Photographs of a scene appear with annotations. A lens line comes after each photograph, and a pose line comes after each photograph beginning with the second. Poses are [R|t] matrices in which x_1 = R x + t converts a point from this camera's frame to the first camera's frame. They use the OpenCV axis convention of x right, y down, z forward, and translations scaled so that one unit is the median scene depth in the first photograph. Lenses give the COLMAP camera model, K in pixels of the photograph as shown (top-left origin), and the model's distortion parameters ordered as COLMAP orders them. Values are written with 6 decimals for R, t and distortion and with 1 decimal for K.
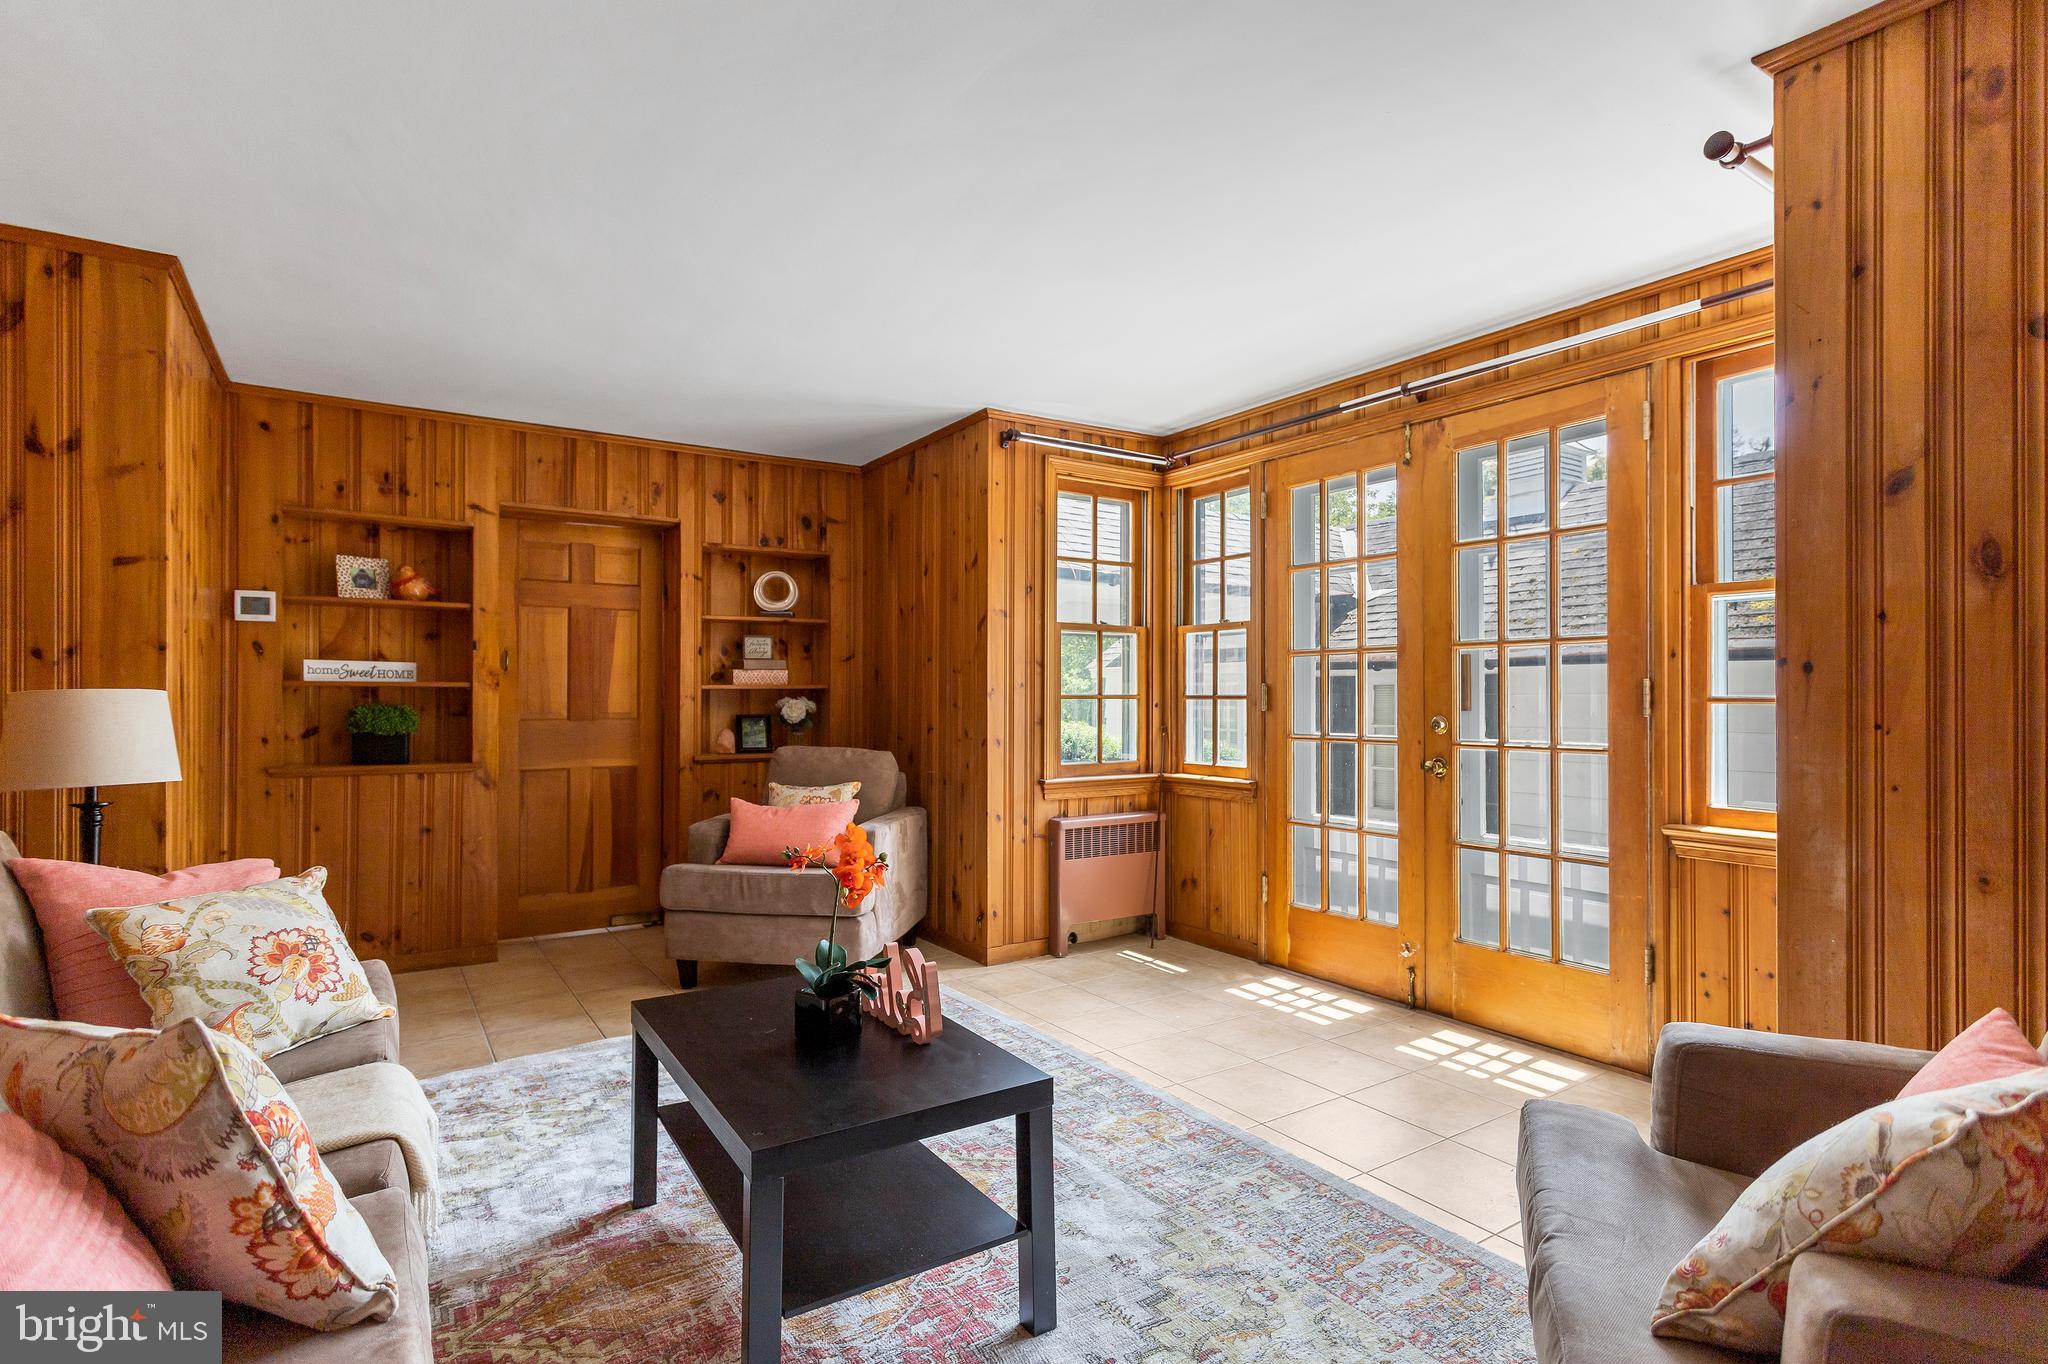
lens RADIAL K [[989.3, 0, 1025.4], [0, 989.3, 693.8], [0, 0, 1]] dist [0.000956, 0.000252]
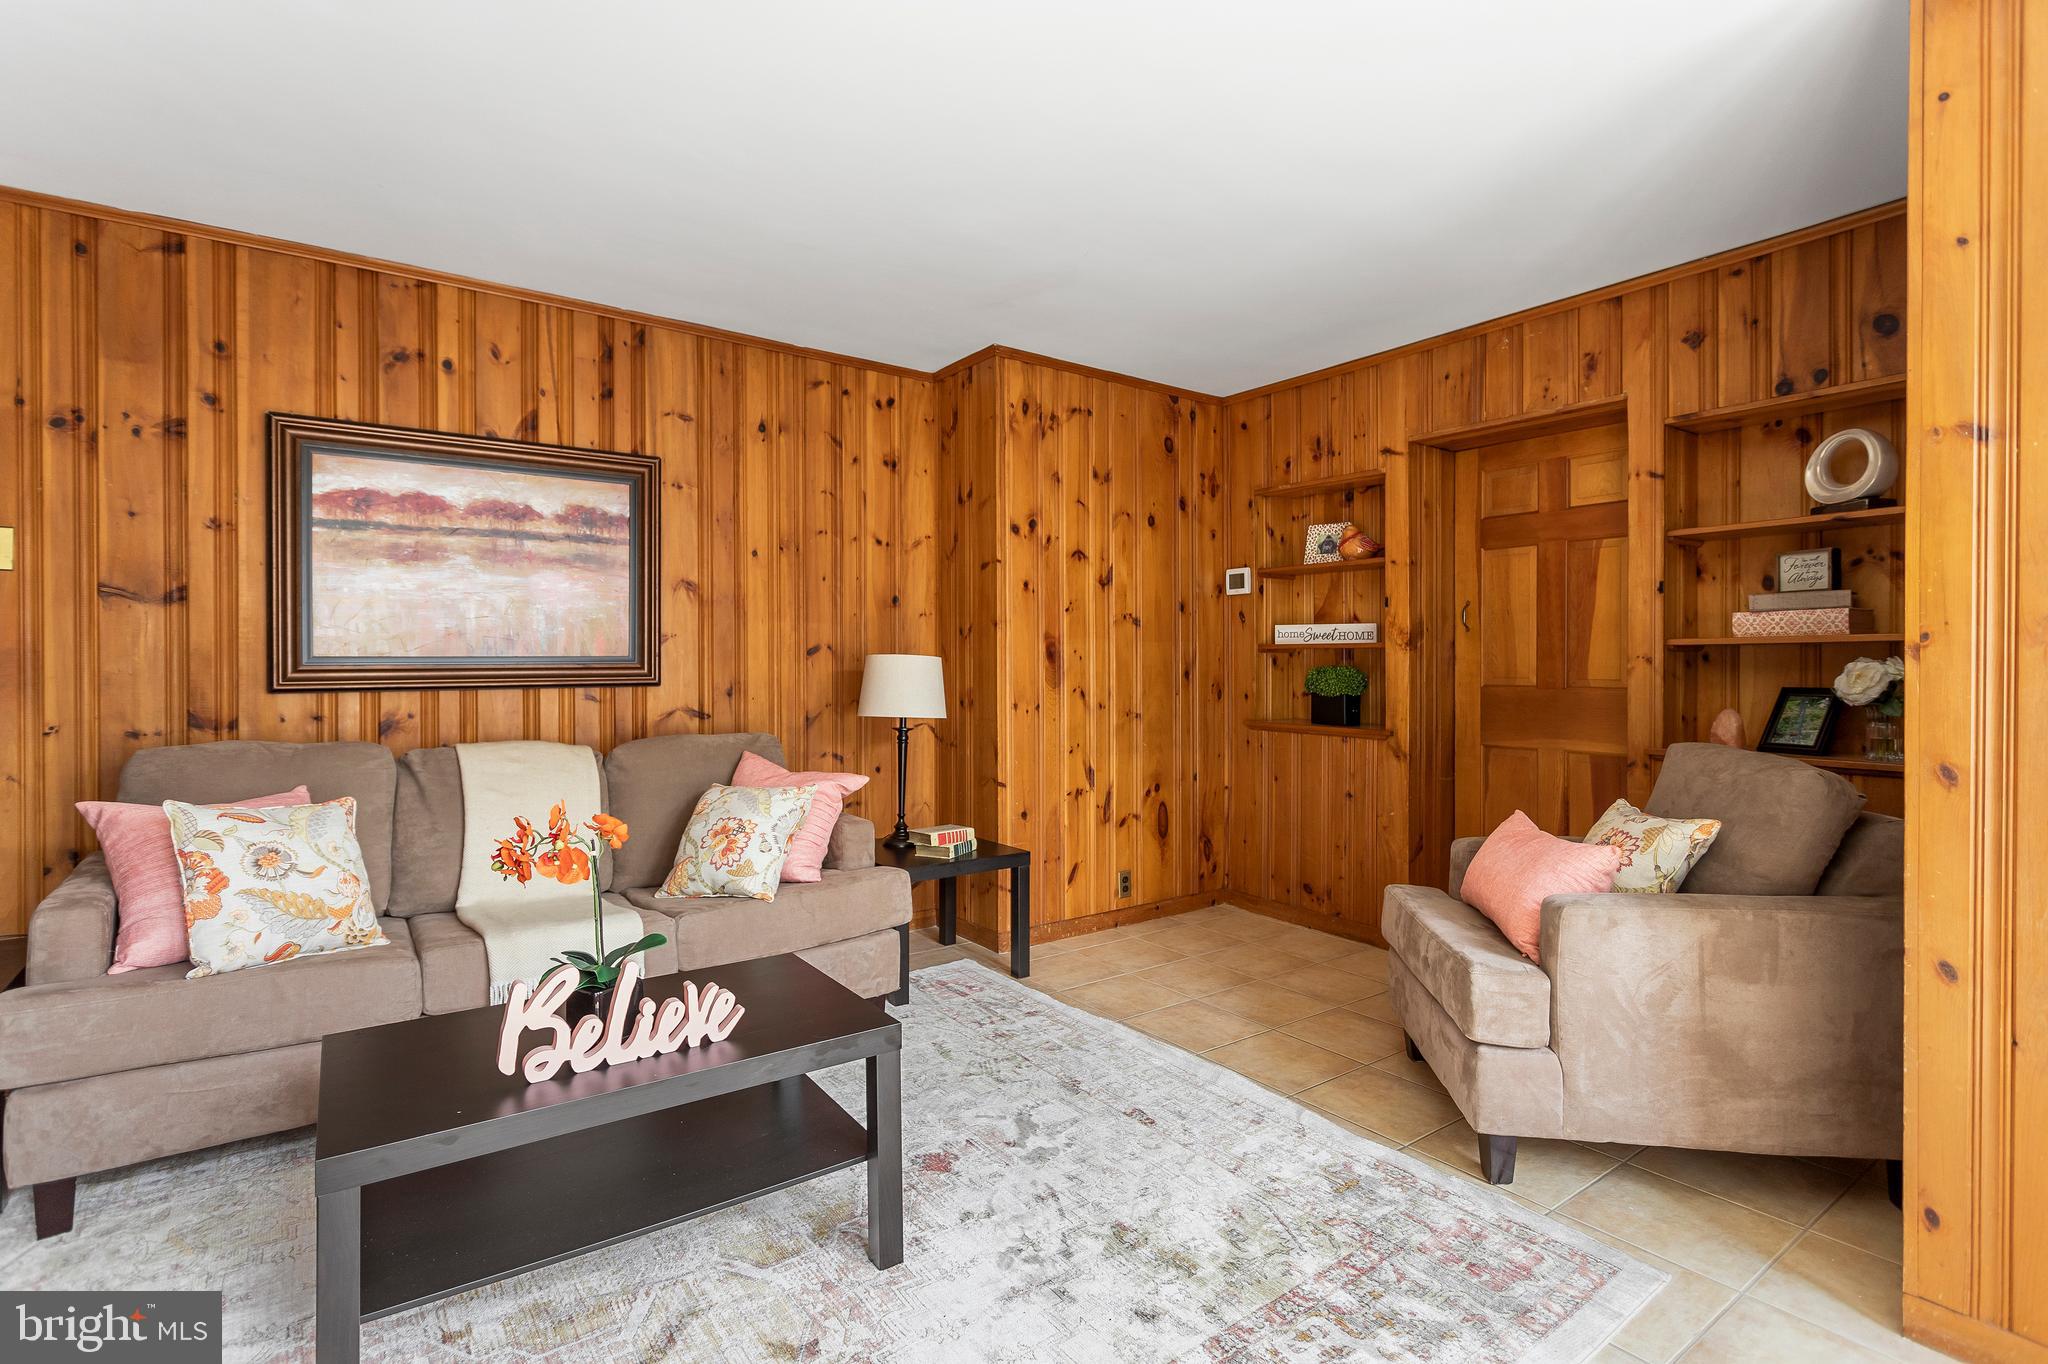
lens RADIAL K [[989.3, 0, 1029.6], [0, 989.3, 662.7], [0, 0, 1]] dist [0.000956, 0.000252]
pose [[0.038013, 0.002570, -0.999274, 0.339686], [0.005812, 0.999979, 0.002793, 0.002593], [0.999260, -0.005914, 0.037997, 0.624950]]
